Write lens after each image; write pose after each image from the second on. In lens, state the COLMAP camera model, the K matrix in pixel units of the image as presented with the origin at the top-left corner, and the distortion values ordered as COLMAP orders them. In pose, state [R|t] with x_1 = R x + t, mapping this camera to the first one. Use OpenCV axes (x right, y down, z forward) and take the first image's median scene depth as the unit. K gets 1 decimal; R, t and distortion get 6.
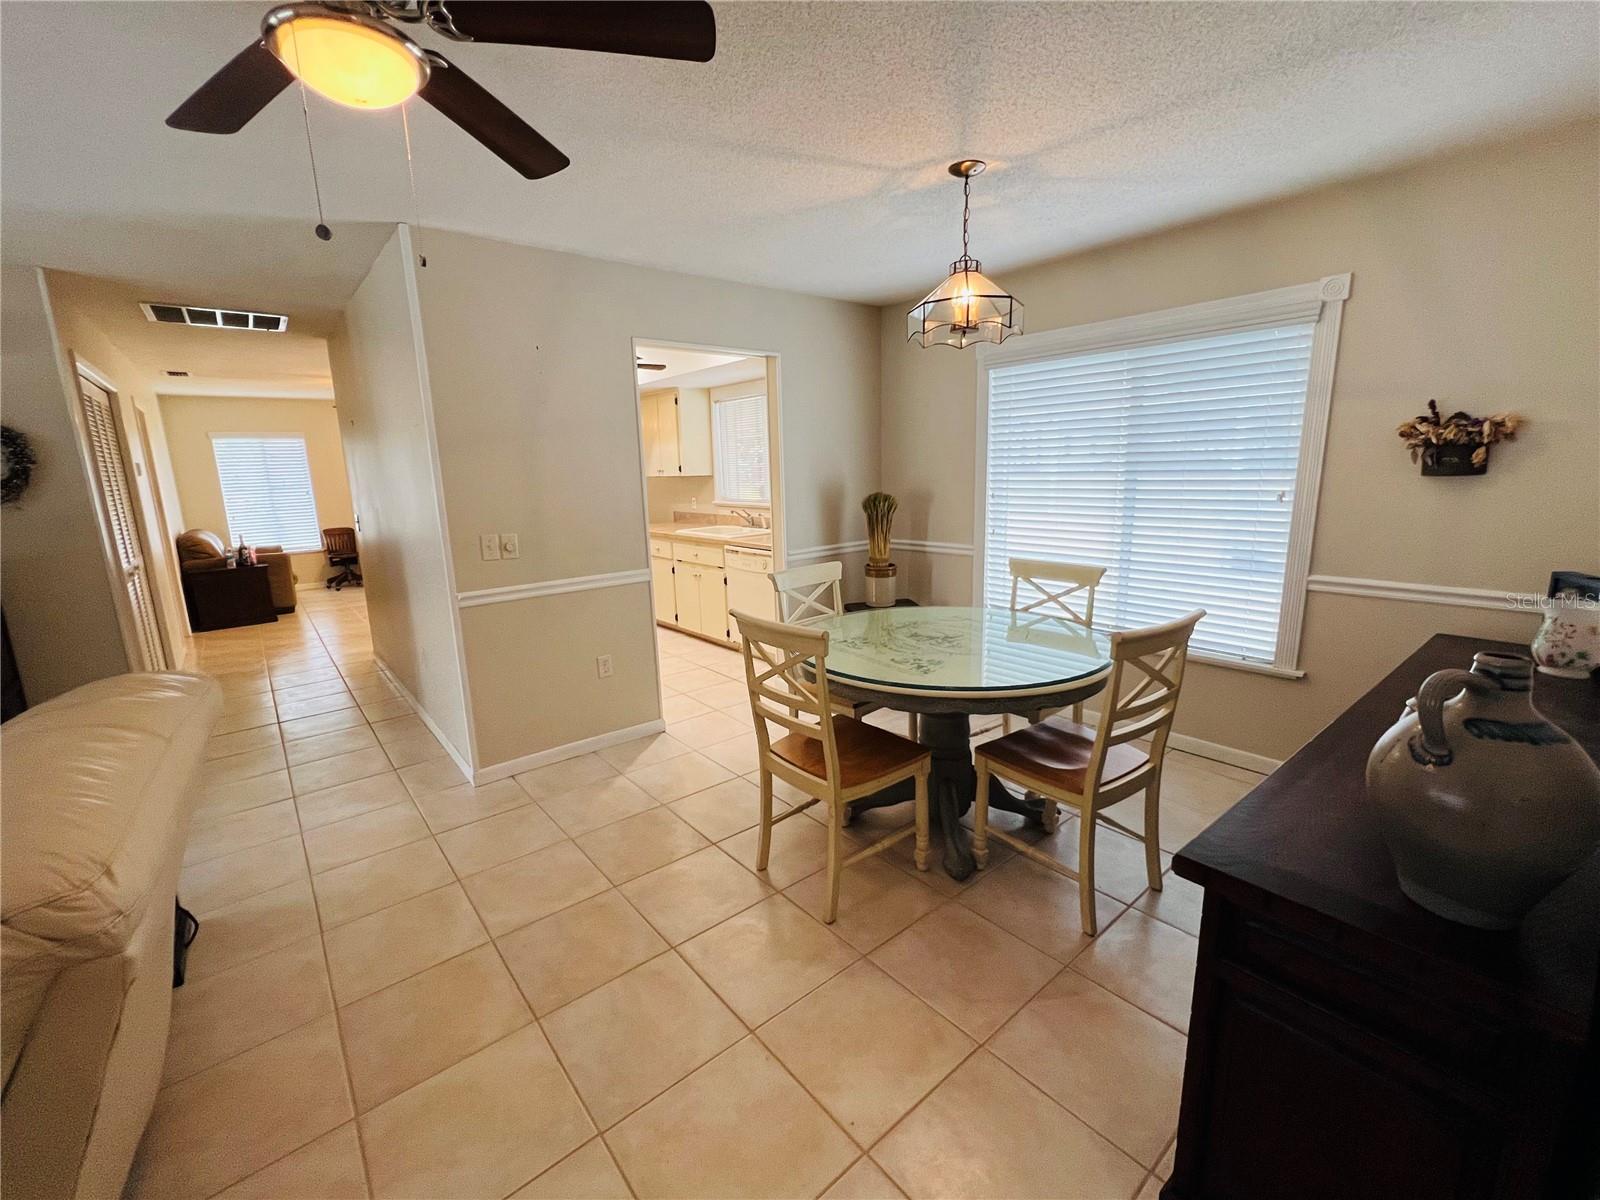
lens RADIAL K [[671.2, 0, 800.0], [0, 671.2, 600.0], [0, 0, 1]] dist [-0.000833, -0.000680]
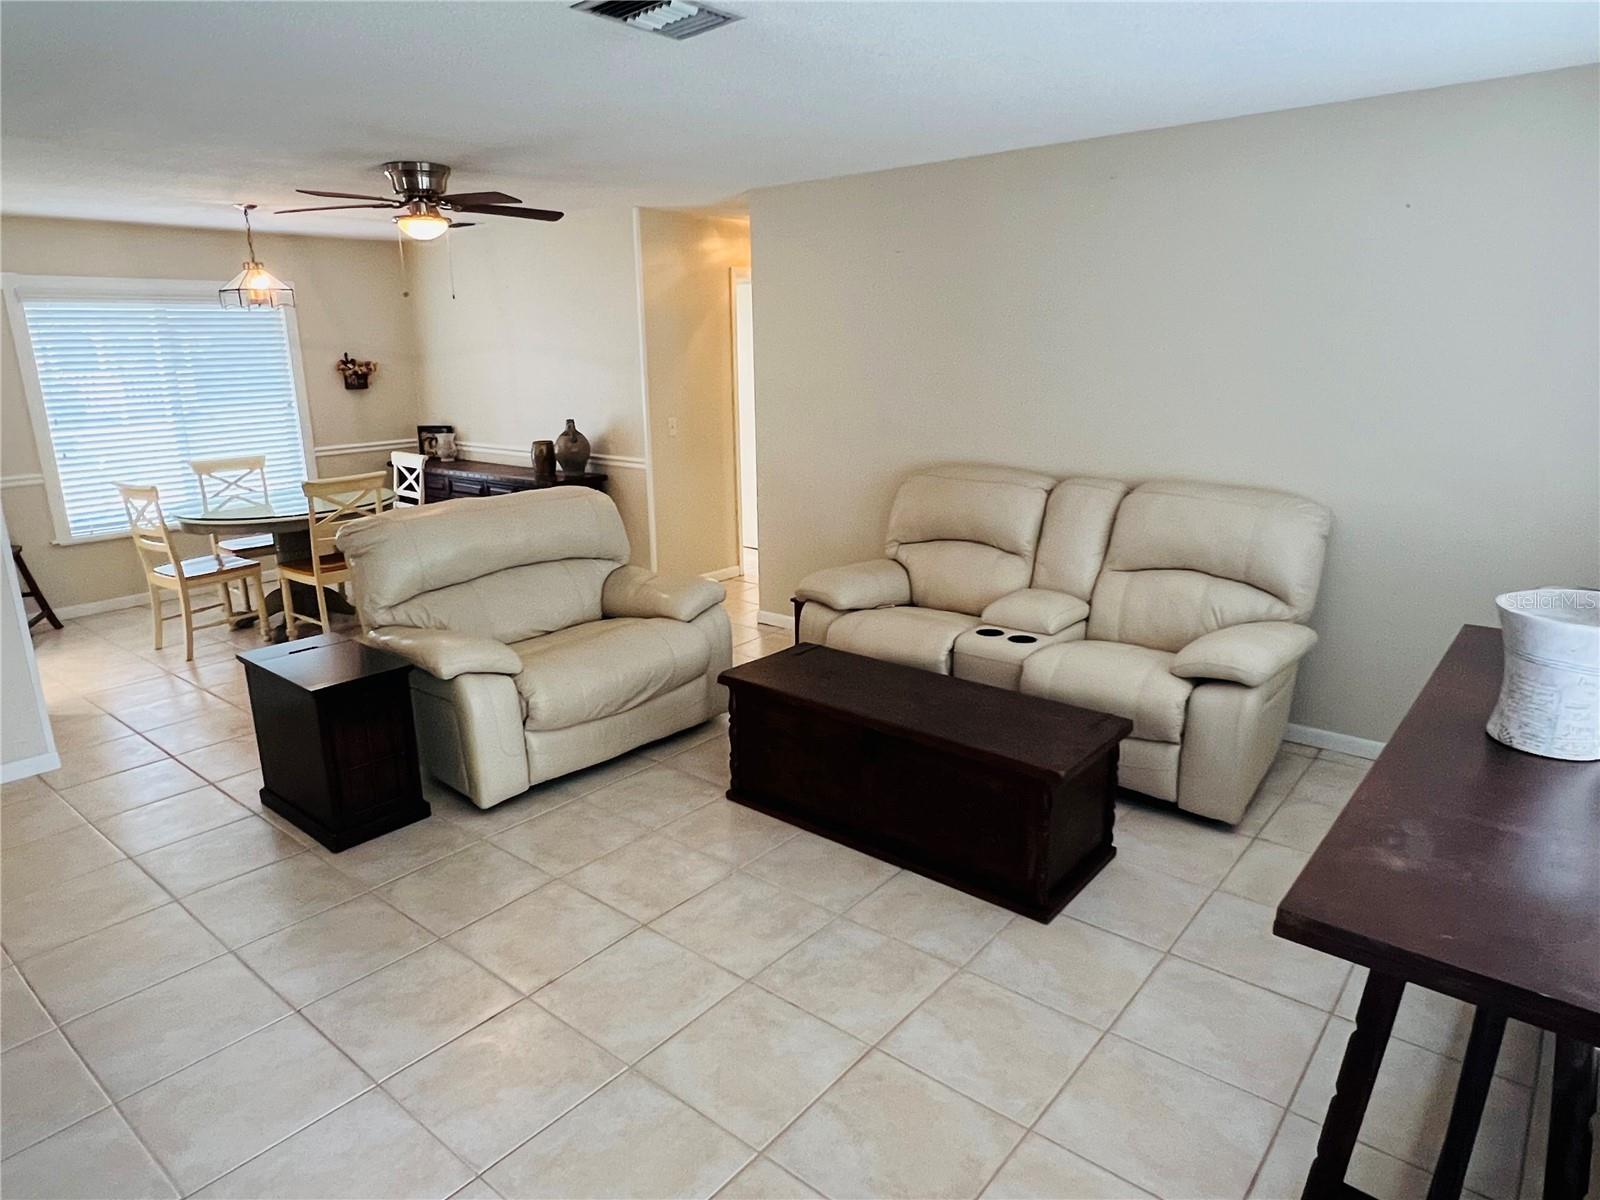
lens RADIAL K [[979.3, 0, 793.7], [0, 979.3, 613.9], [0, 0, 1]] dist [-0.024289, 0.019123]
pose [[-0.188140, -0.240153, 0.952329, -1.938116], [0.208859, 0.937683, 0.277722, -0.073081], [-0.959678, 0.251152, -0.126257, 0.213338]]
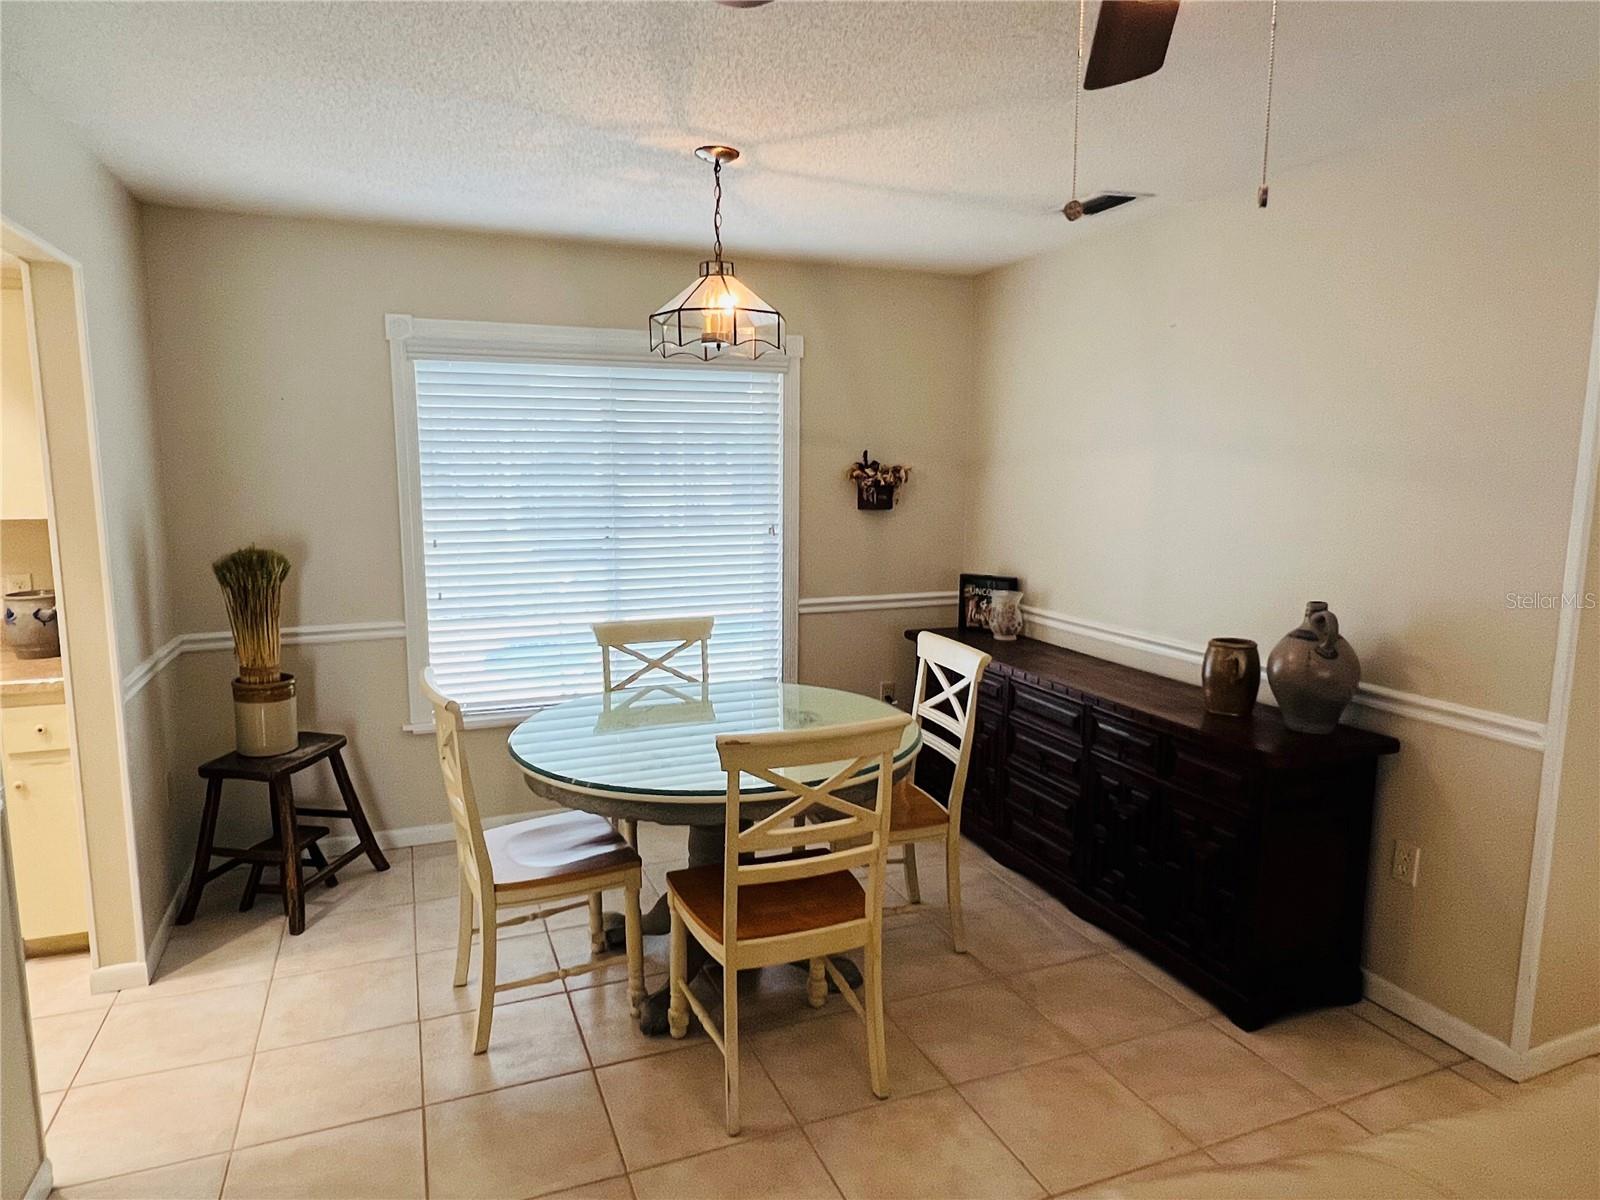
lens RADIAL K [[979.3, 0, 793.7], [0, 979.3, 613.9], [0, 0, 1]] dist [-0.024289, 0.019123]
pose [[0.301124, -0.122425, 0.945693, -0.723589], [0.176671, 0.981718, 0.070834, -0.123686], [-0.937076, 0.145746, 0.317248, 0.482951]]
